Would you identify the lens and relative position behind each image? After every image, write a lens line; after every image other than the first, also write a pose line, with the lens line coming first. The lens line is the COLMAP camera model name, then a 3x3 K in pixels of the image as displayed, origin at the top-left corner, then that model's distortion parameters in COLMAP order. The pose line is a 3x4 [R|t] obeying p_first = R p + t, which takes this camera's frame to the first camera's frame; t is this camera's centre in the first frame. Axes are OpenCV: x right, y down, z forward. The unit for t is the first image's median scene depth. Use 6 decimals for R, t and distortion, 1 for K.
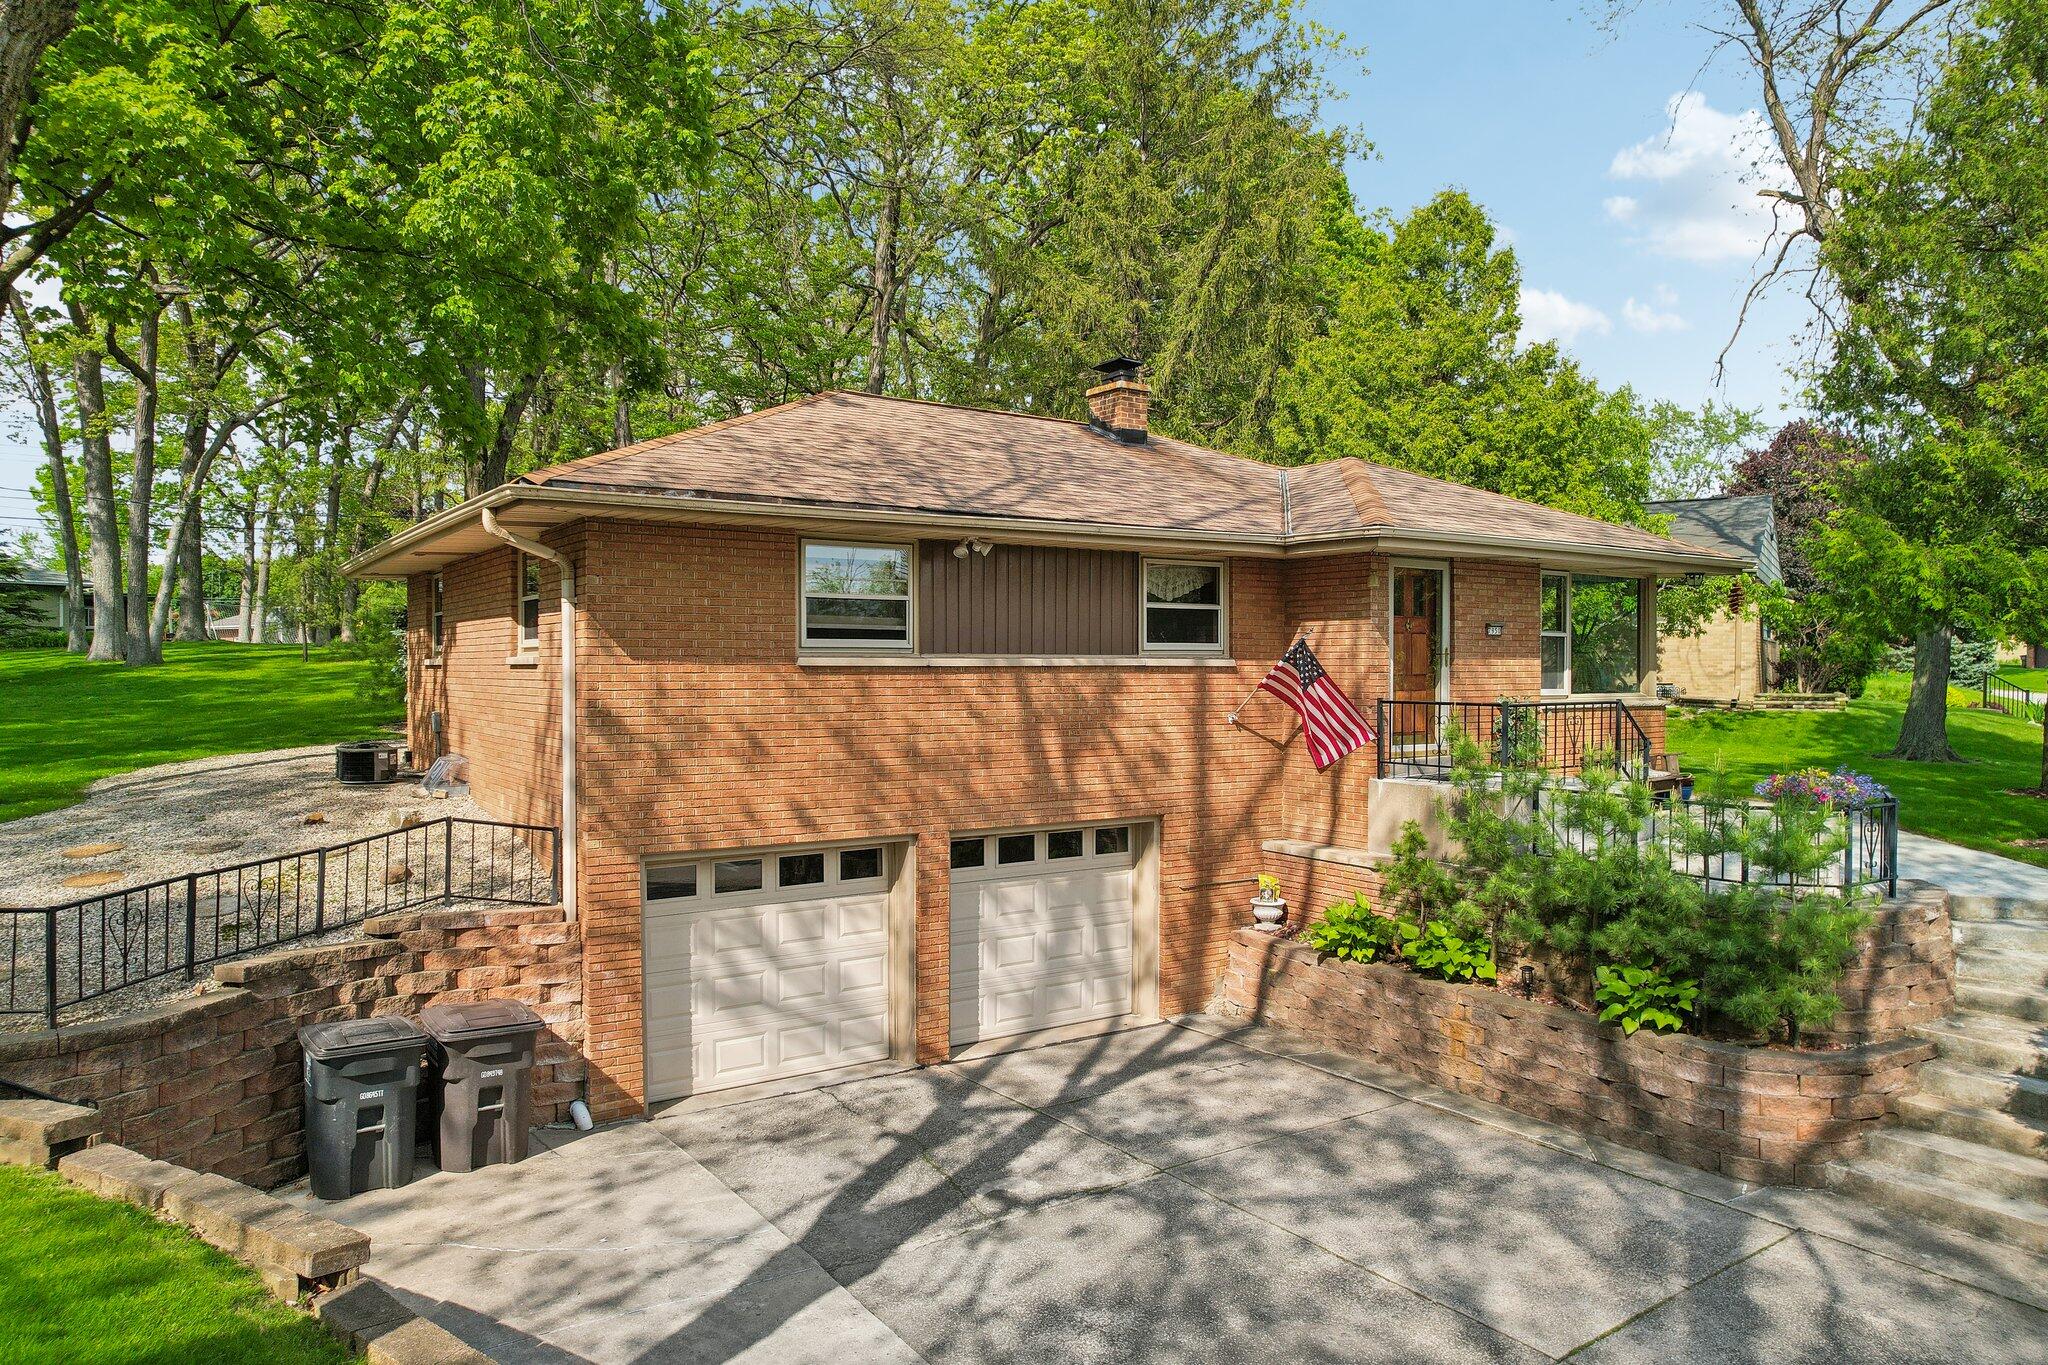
lens RADIAL K [[1332.3, 0, 1024.0], [0, 1332.3, 682.5], [0, 0, 1]] dist [-0.004745, -0.002740]
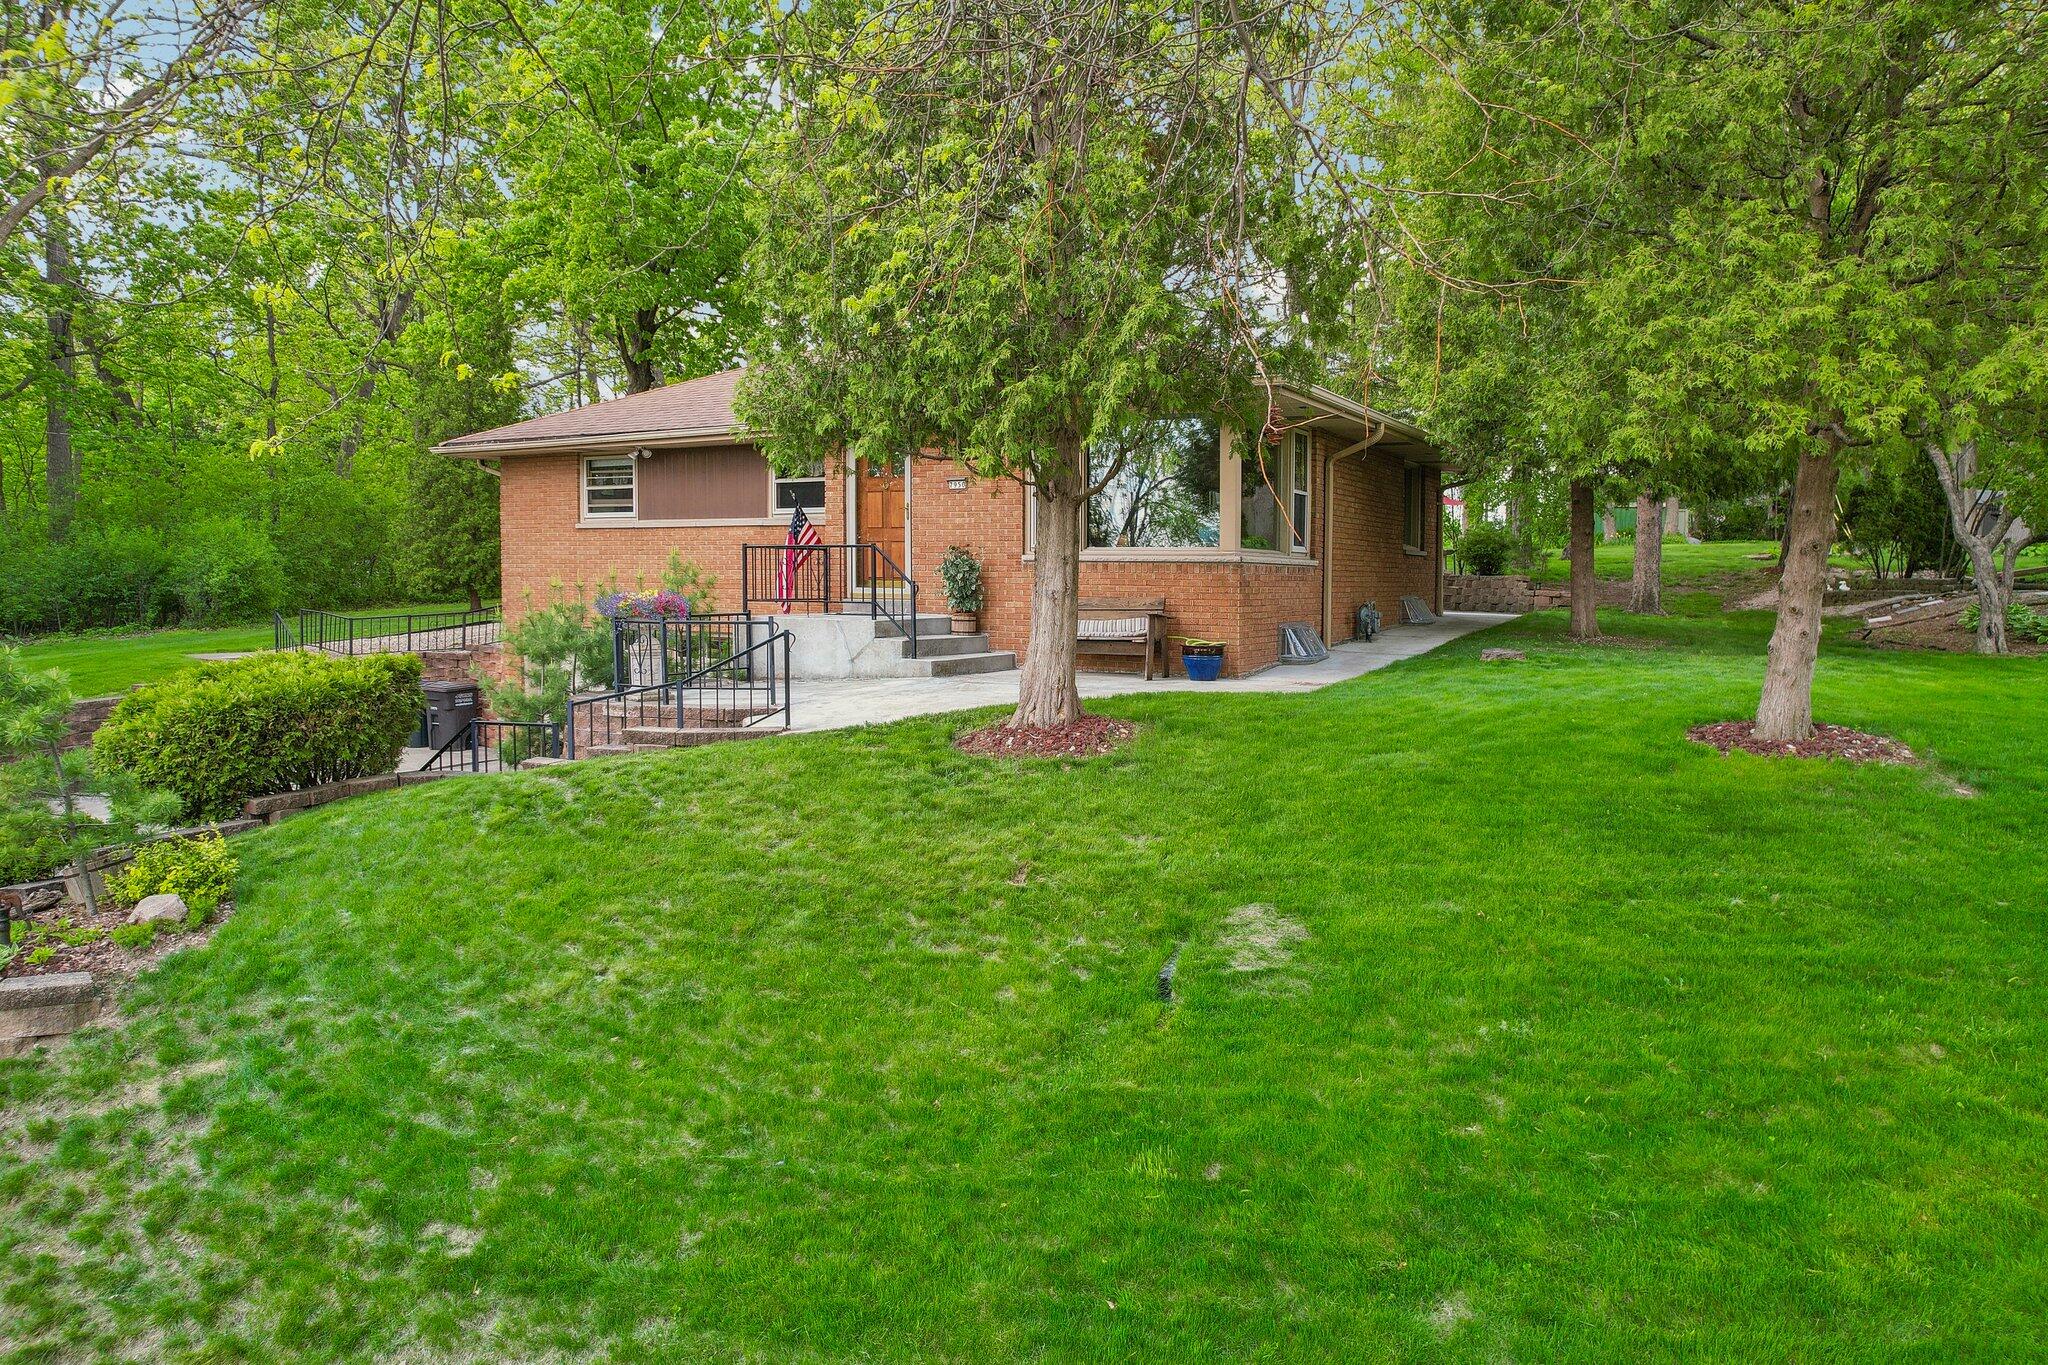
lens RADIAL K [[1332.3, 0, 1024.0], [0, 1332.3, 682.5], [0, 0, 1]] dist [-0.004745, -0.002740]
pose [[0.439478, 0.078892, -0.894782, 1.660576], [-0.015168, 0.996645, 0.080423, 0.040262], [0.898125, -0.021772, 0.439200, 0.706062]]
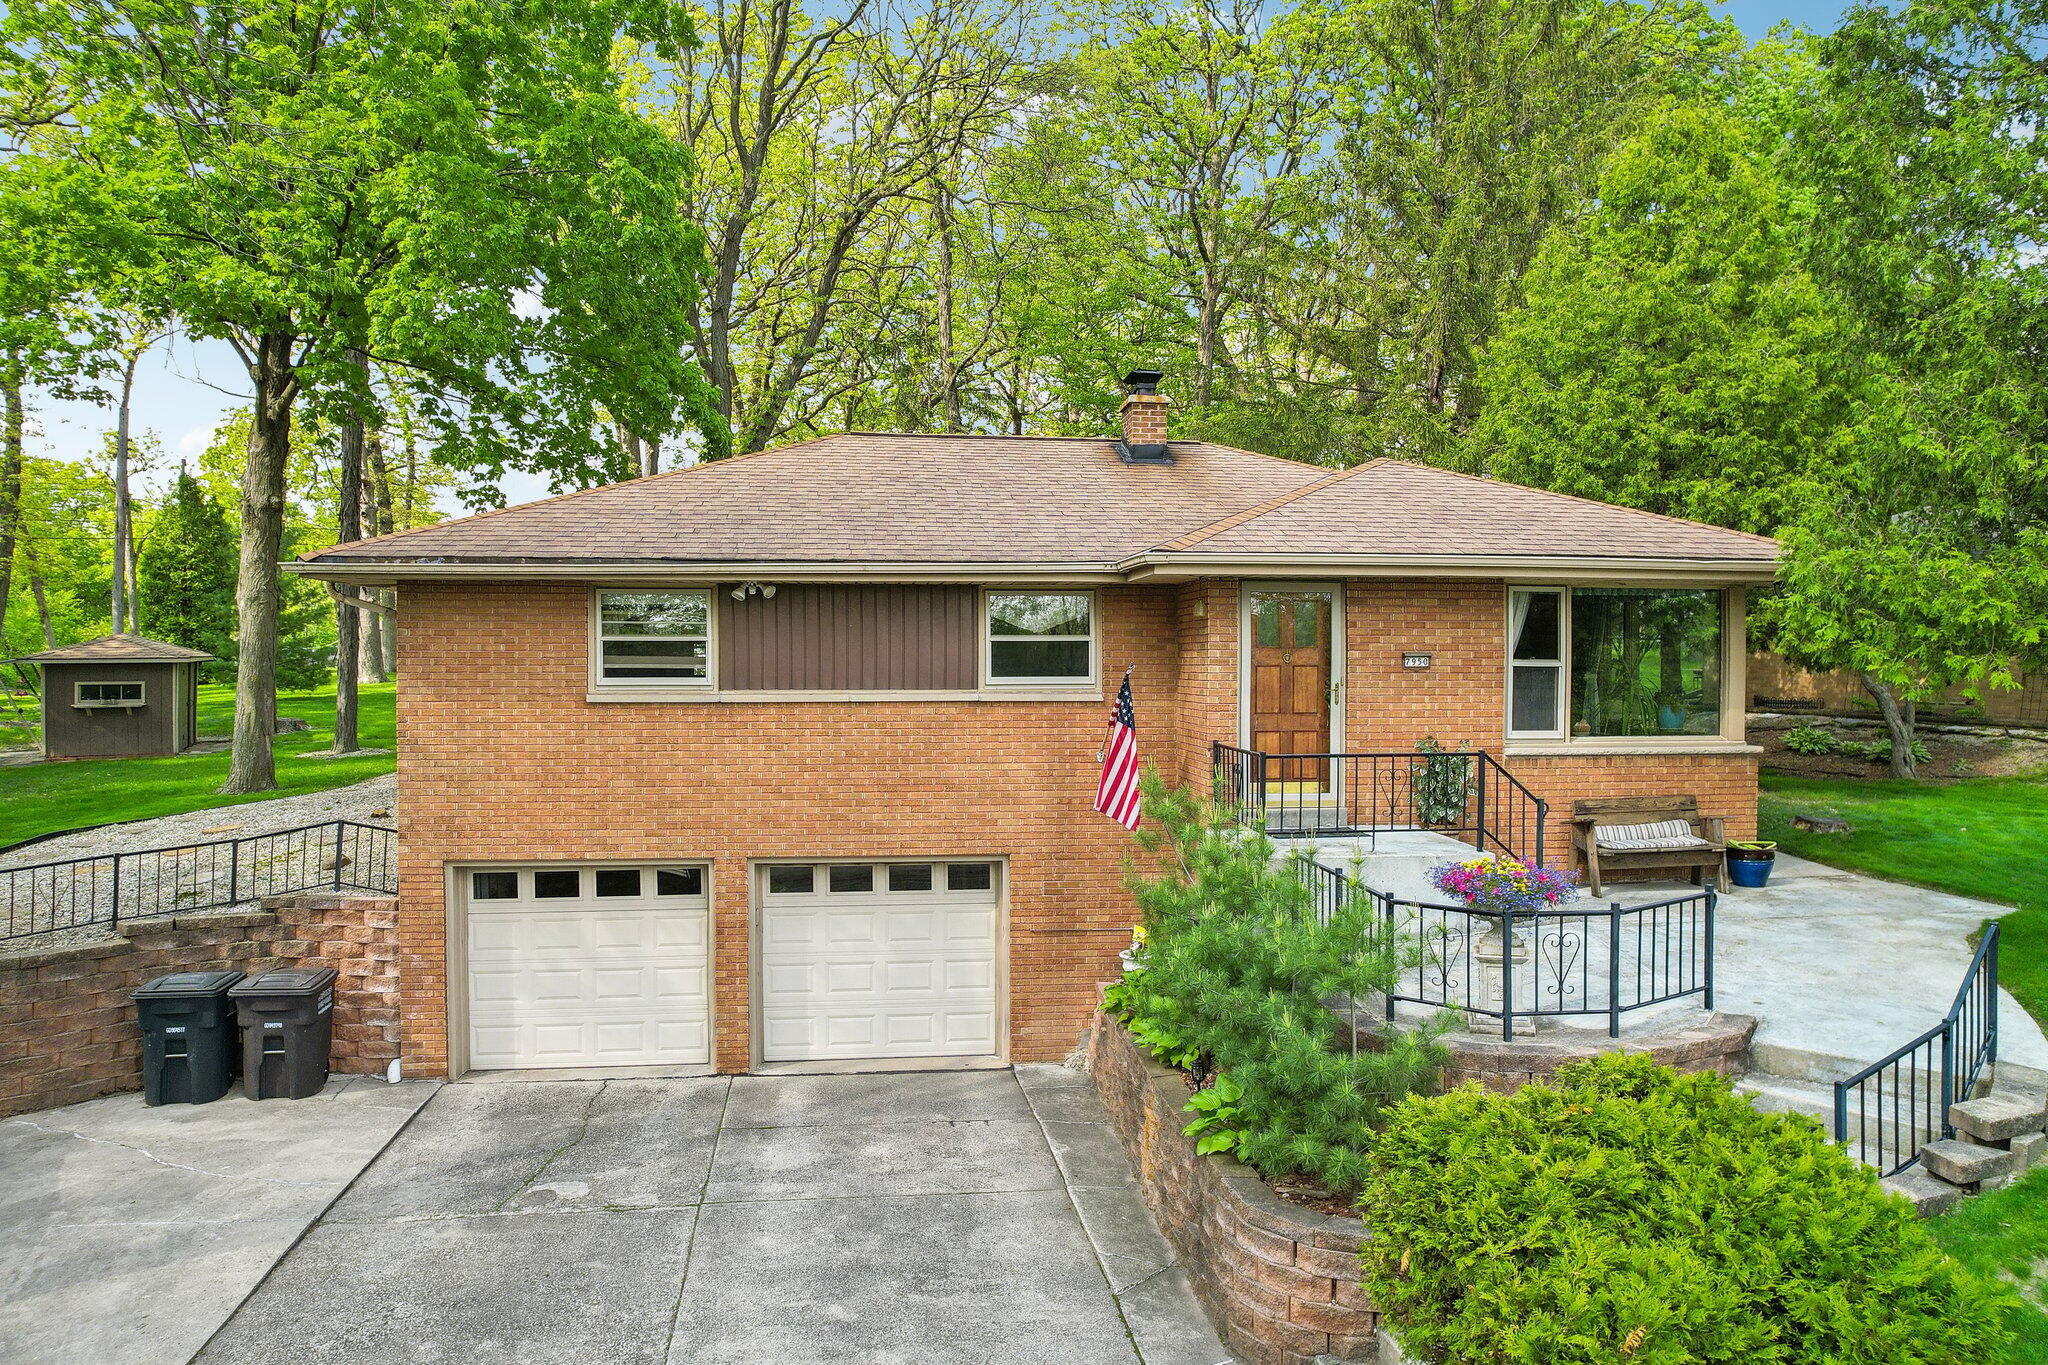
lens RADIAL K [[1306.5, 0, 1024.0], [0, 1306.5, 682.5], [0, 0, 1]] dist [-0.005121, 0.000607]
pose [[0.881206, 0.007682, -0.472670, 0.643091], [-0.005837, 0.999969, 0.005370, -0.035386], [0.472697, -0.001973, 0.881223, 0.191192]]
